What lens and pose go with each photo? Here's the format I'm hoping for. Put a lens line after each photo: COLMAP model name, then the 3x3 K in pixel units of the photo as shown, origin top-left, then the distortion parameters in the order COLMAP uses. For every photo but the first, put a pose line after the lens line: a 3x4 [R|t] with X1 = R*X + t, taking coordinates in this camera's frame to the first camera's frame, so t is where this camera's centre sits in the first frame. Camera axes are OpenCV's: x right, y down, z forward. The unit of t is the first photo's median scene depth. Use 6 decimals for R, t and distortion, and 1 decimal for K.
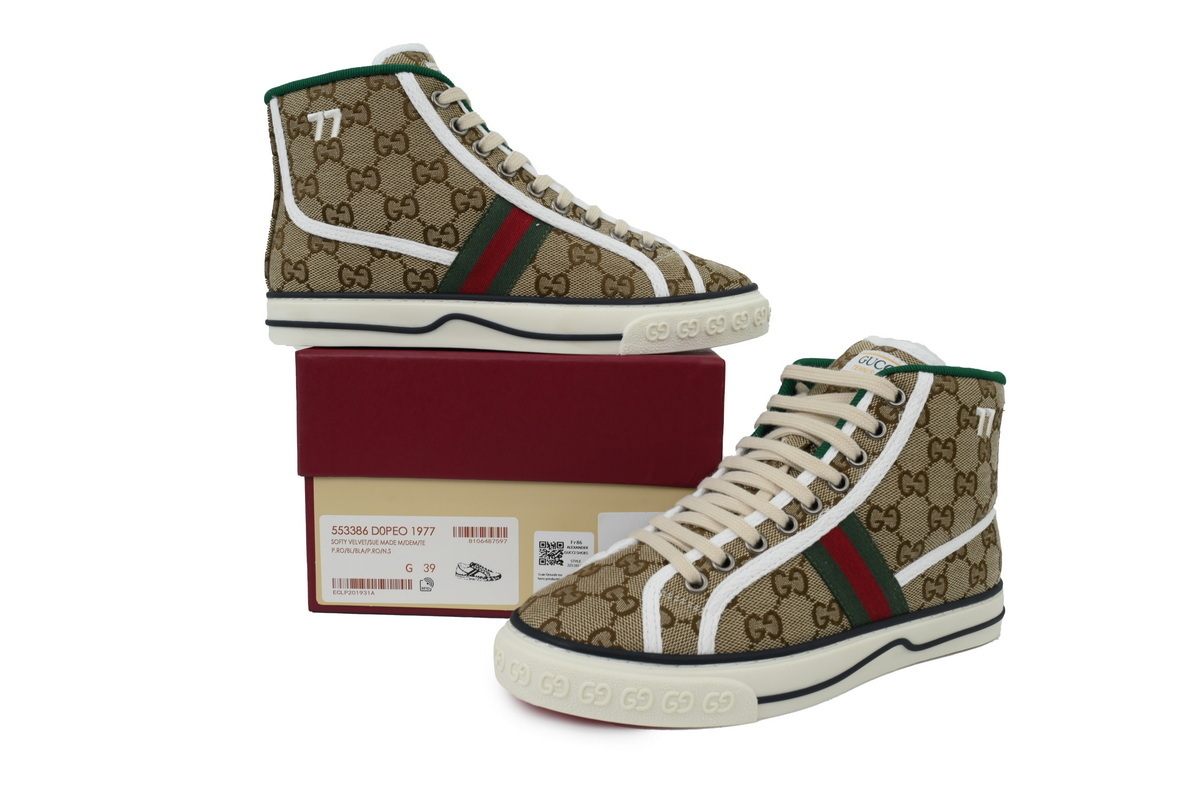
lens RADIAL K [[915.2, 0, 596.0], [0, 915.2, 398.9], [0, 0, 1]] dist [-0.006295, -0.005826]
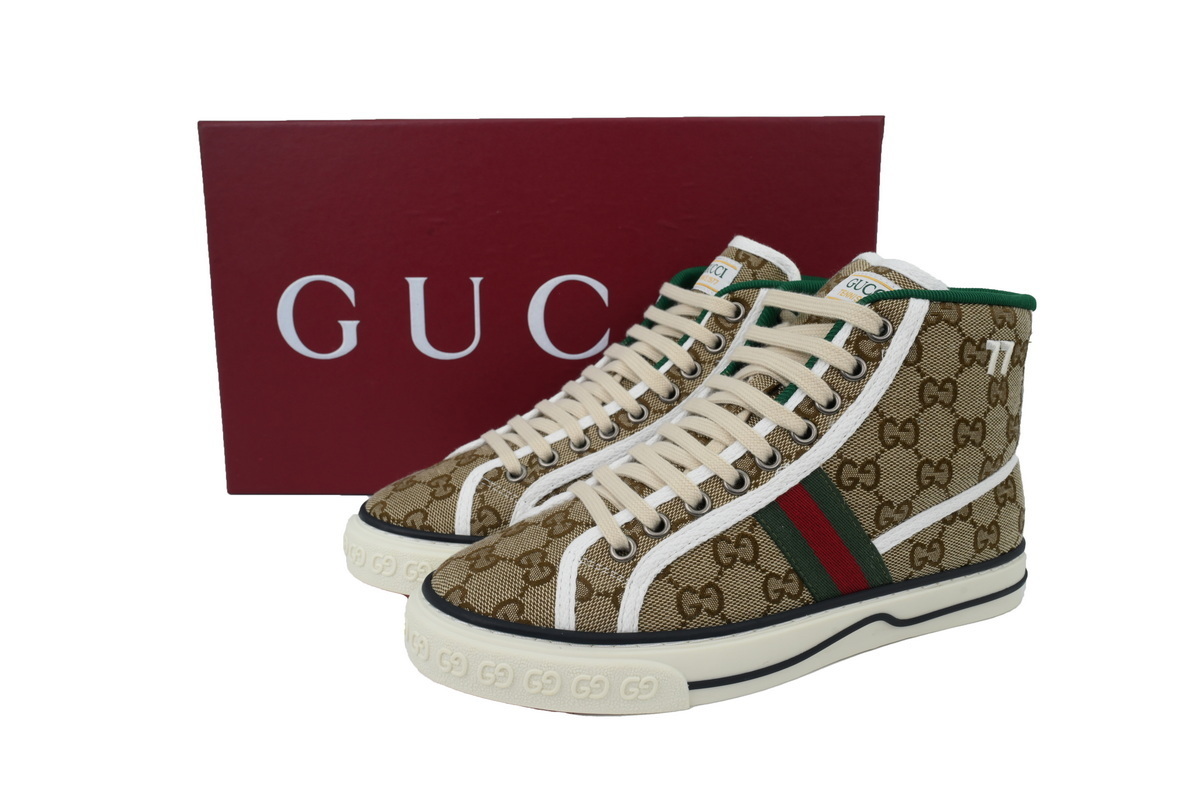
lens RADIAL K [[915.2, 0, 605.1], [0, 915.2, 400.9], [0, 0, 1]] dist [-0.006295, -0.005826]
pose [[0.992858, 0.001322, -0.119298, 0.182780], [0.010261, 0.995287, 0.096428, -0.020379], [0.118863, -0.096964, 0.988165, 0.147532]]
